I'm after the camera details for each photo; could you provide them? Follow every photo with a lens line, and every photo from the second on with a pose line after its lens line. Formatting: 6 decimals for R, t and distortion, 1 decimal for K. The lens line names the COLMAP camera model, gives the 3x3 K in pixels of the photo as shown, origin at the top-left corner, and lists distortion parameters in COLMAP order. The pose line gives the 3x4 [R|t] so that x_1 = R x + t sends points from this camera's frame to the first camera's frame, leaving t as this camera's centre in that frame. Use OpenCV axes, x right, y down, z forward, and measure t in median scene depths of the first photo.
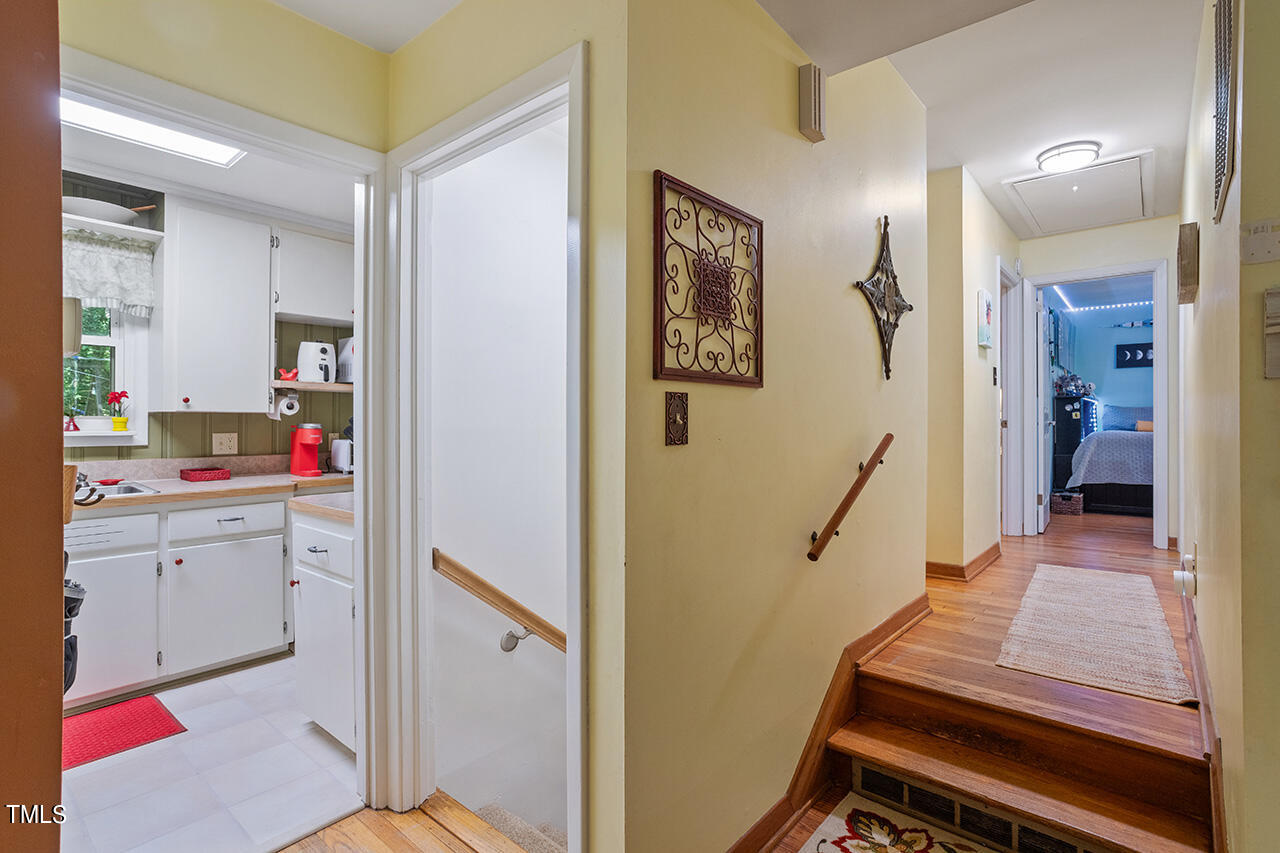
lens RADIAL K [[638.4, 0, 640.0], [0, 638.4, 426.5], [0, 0, 1]] dist [-0.026022, 0.015373]
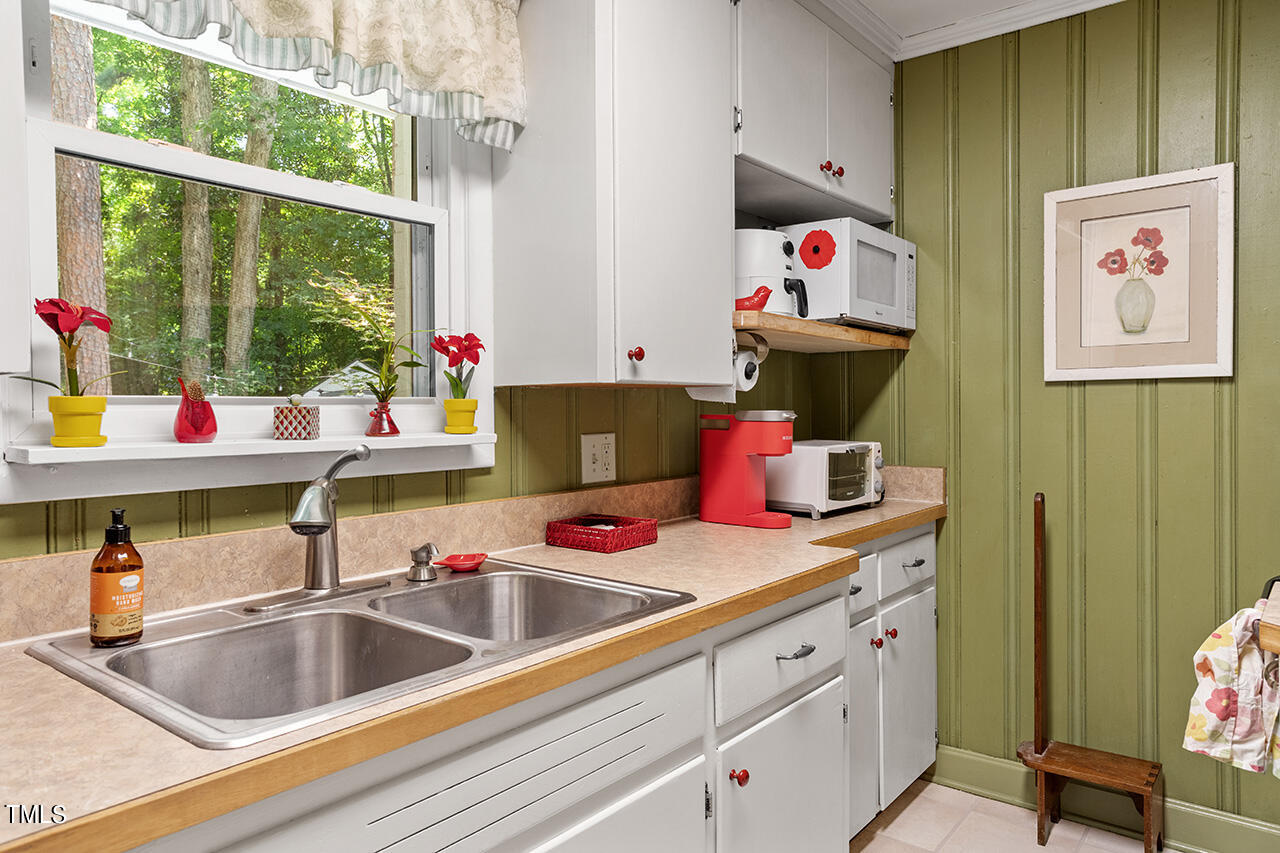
lens RADIAL K [[880.2, 0, 639.4], [0, 880.2, 422.5], [0, 0, 1]] dist [0.000735, 0.005812]
pose [[0.999235, -0.015669, 0.035834, -0.704020], [0.015347, 0.999840, 0.009238, -0.003220], [-0.035973, -0.008681, 0.999315, 0.420465]]
